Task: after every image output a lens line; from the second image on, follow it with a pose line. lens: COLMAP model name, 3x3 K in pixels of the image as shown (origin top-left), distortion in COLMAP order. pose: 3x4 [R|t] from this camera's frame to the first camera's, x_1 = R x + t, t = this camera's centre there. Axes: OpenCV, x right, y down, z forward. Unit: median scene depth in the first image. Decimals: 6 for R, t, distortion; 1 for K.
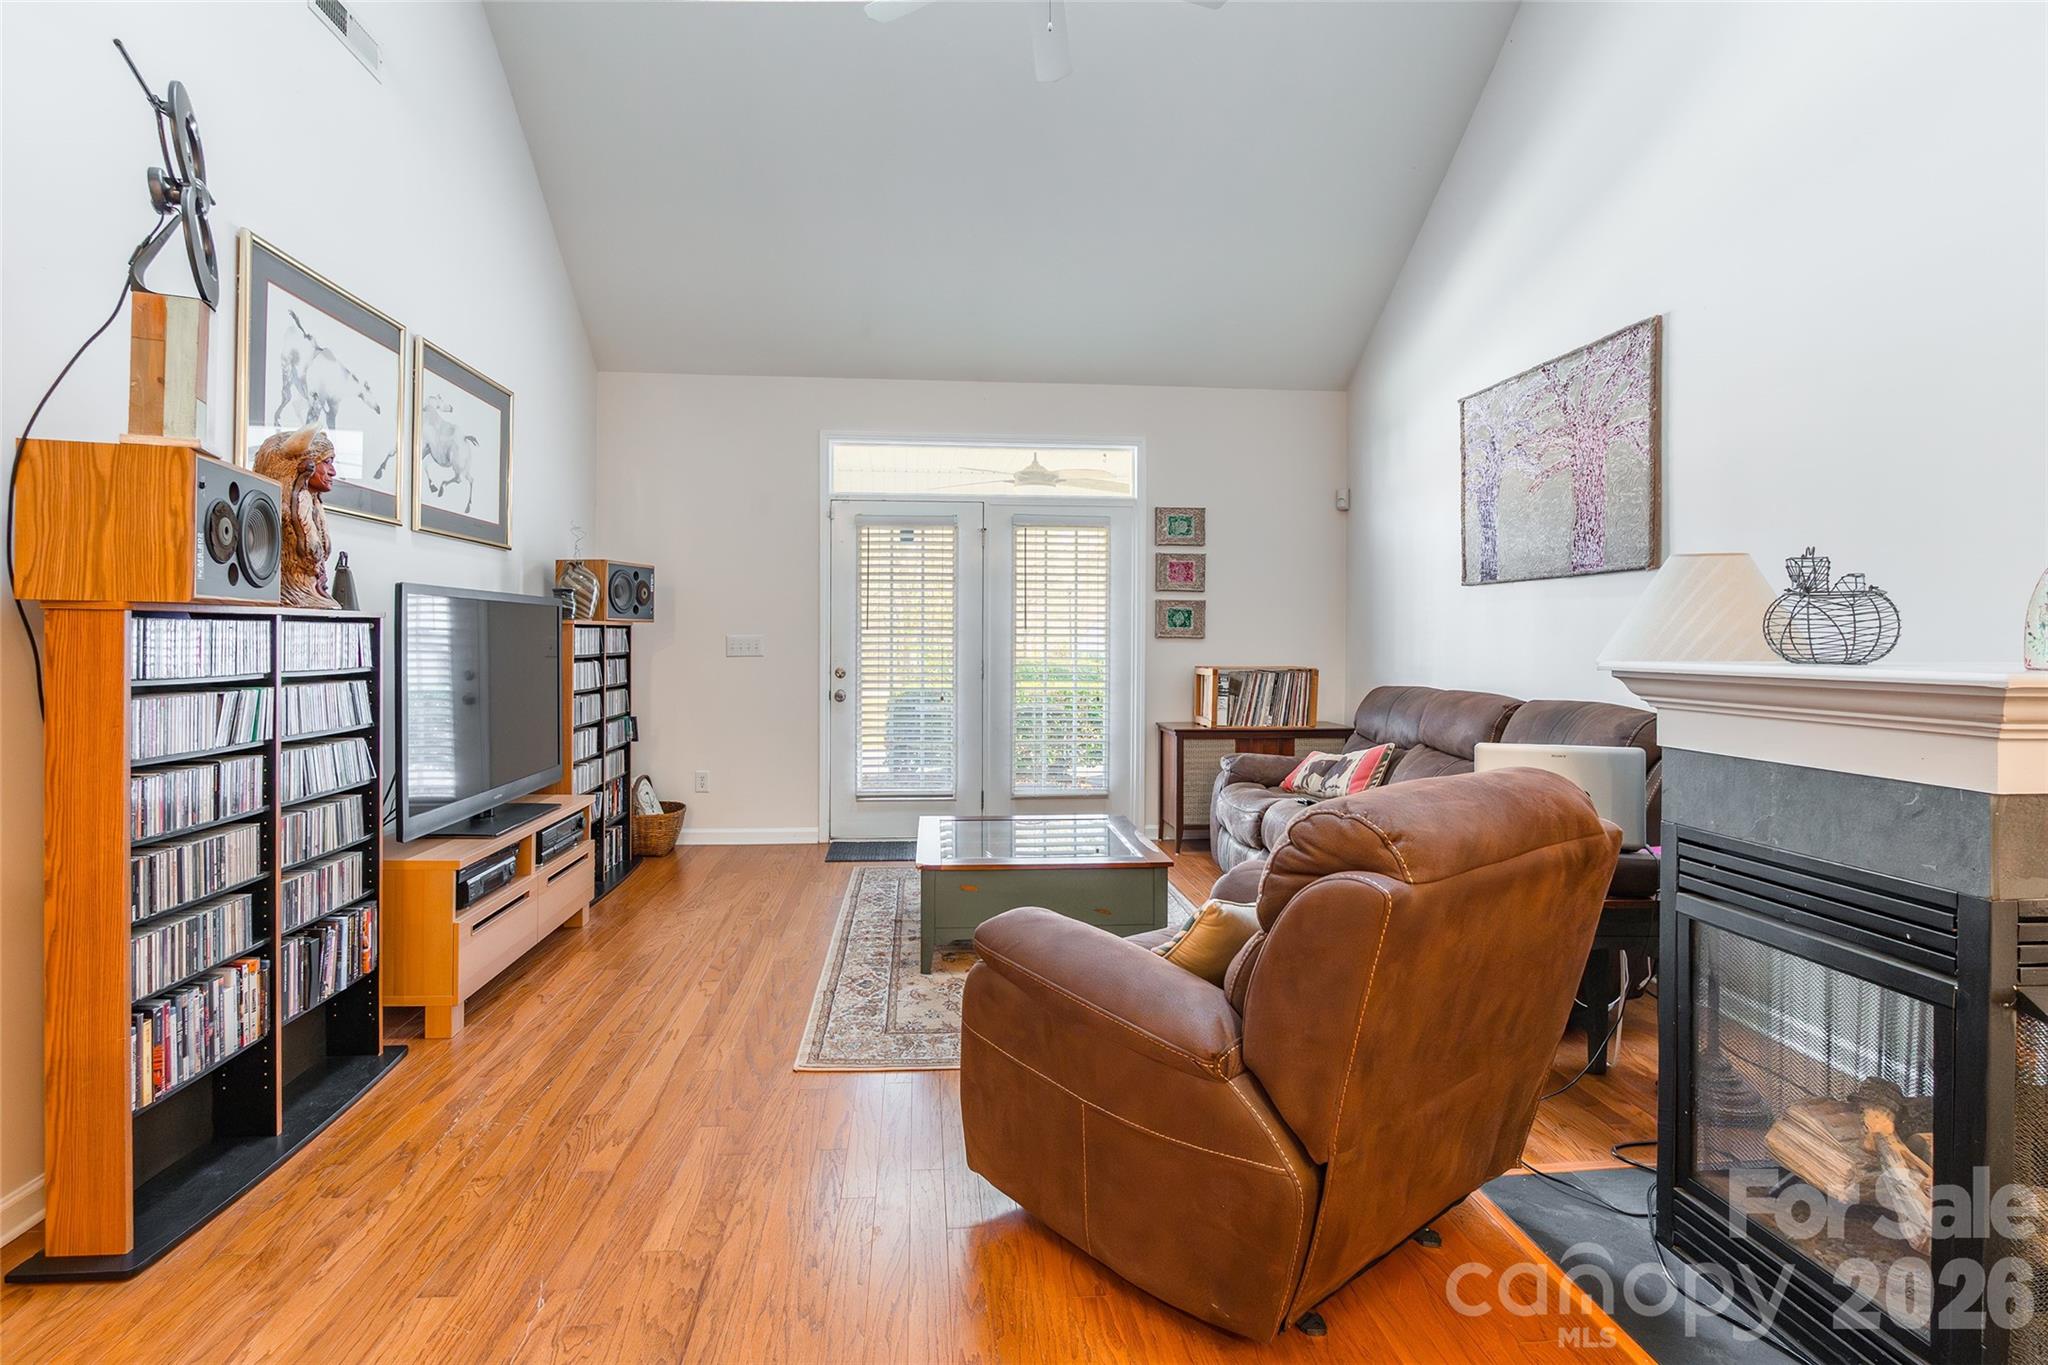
lens RADIAL K [[952.4, 0, 997.5], [0, 952.4, 640.3], [0, 0, 1]] dist [-0.015446, 0.002902]
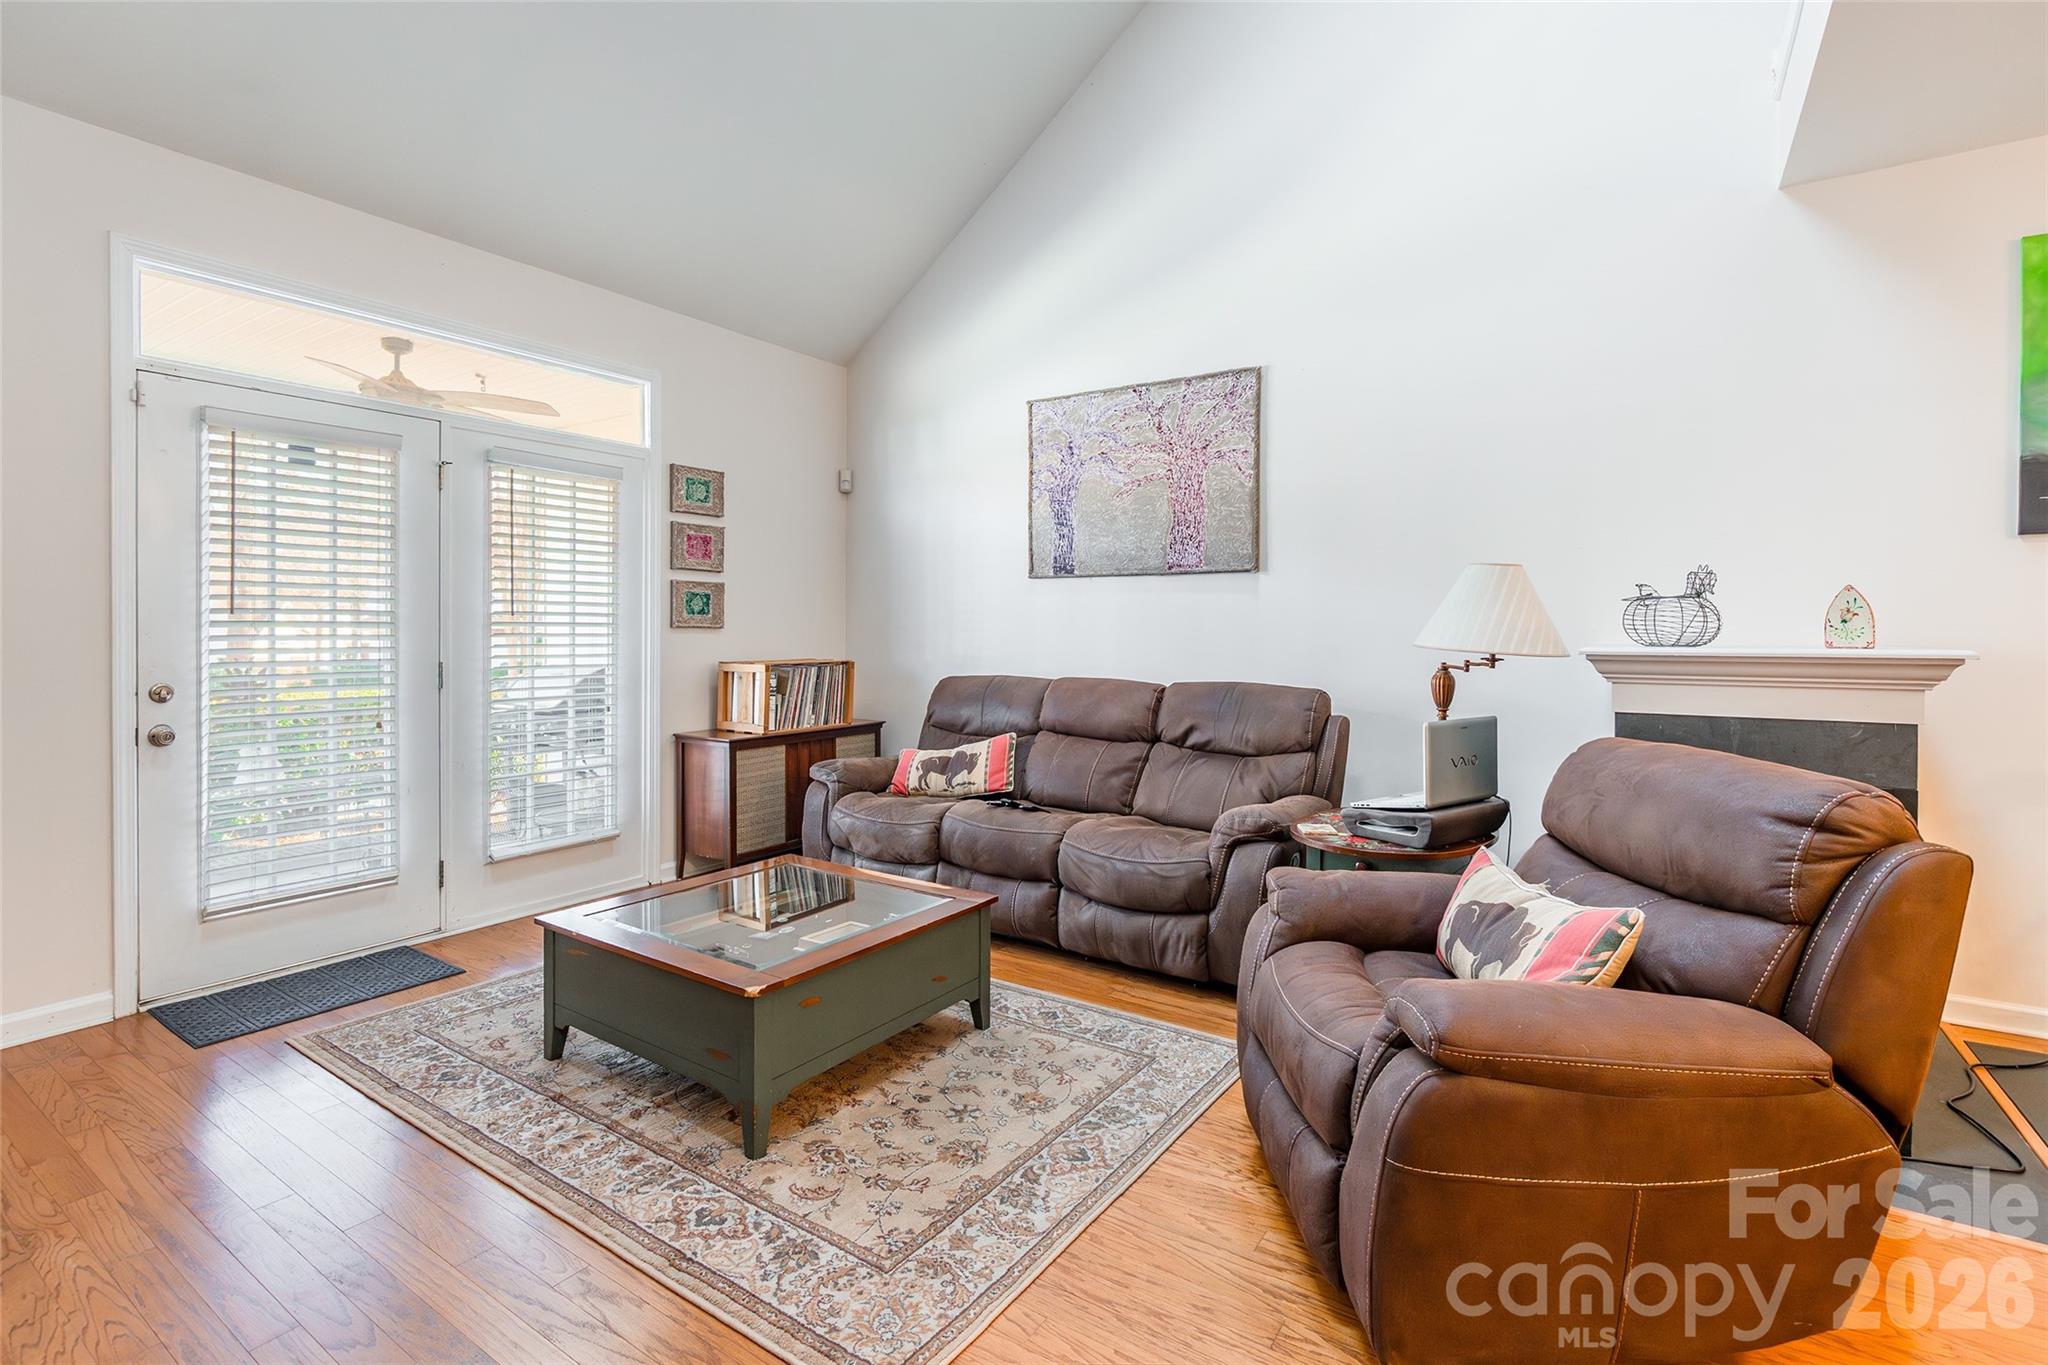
lens RADIAL K [[952.4, 0, 1013.1], [0, 952.4, 630.9], [0, 0, 1]] dist [-0.015446, 0.002902]
pose [[0.620265, -0.004489, 0.784379, -0.359209], [0.002006, 0.999989, 0.004136, -0.003397], [-0.784389, -0.000992, 0.620268, 0.364219]]
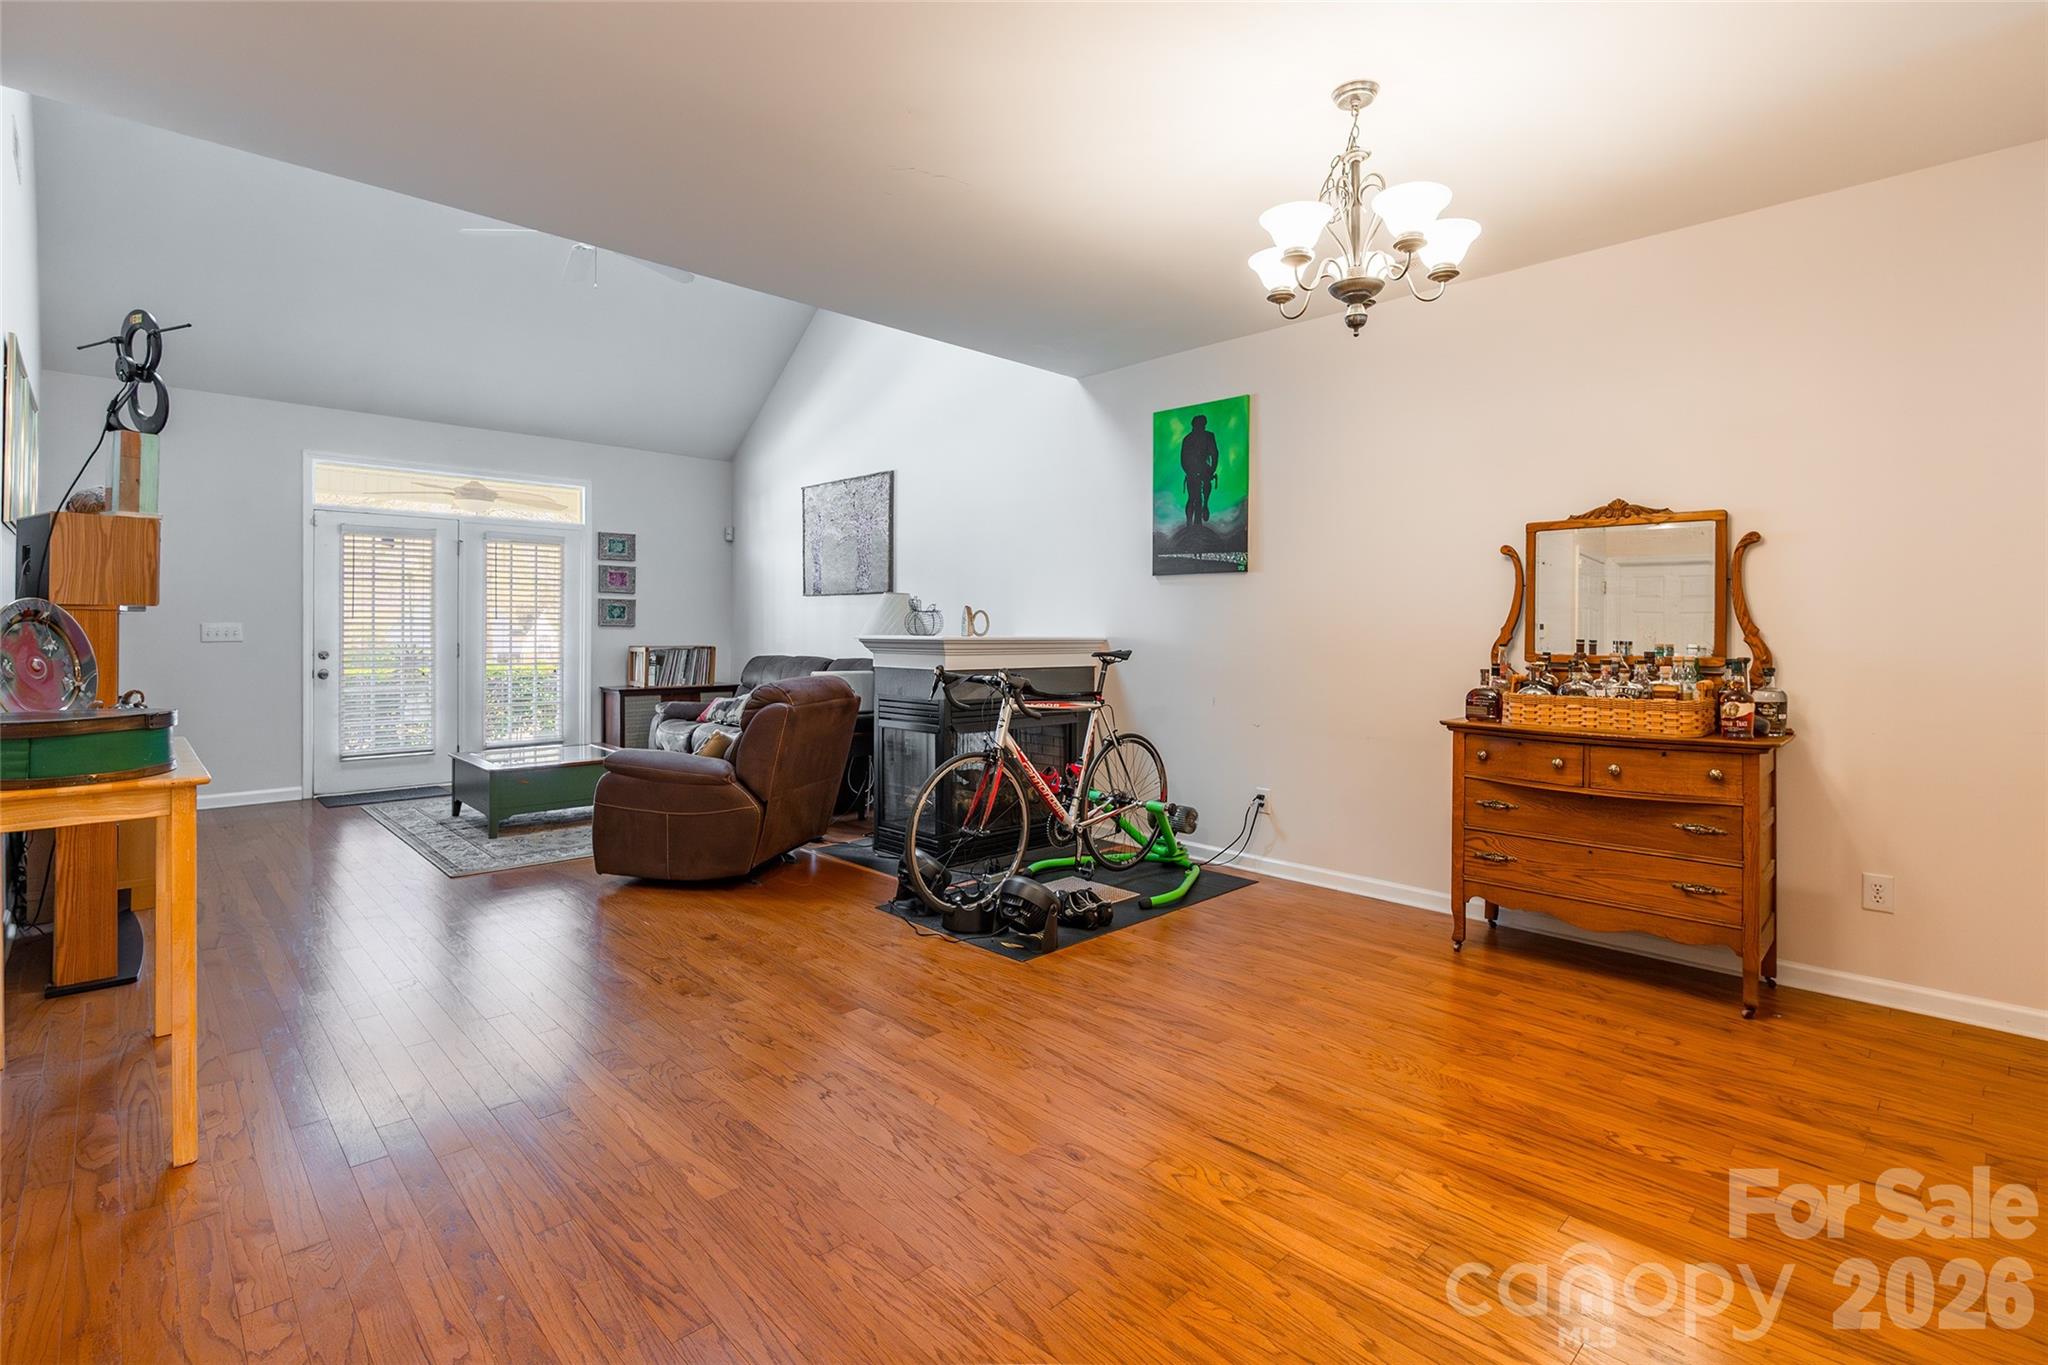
lens RADIAL K [[952.4, 0, 1023.2], [0, 952.4, 632.1], [0, 0, 1]] dist [-0.015446, 0.002902]
pose [[0.771800, -0.002692, 0.635860, -0.304526], [0.000117, 0.999992, 0.004091, 0.000816], [-0.635866, -0.003083, 0.771793, -0.595563]]
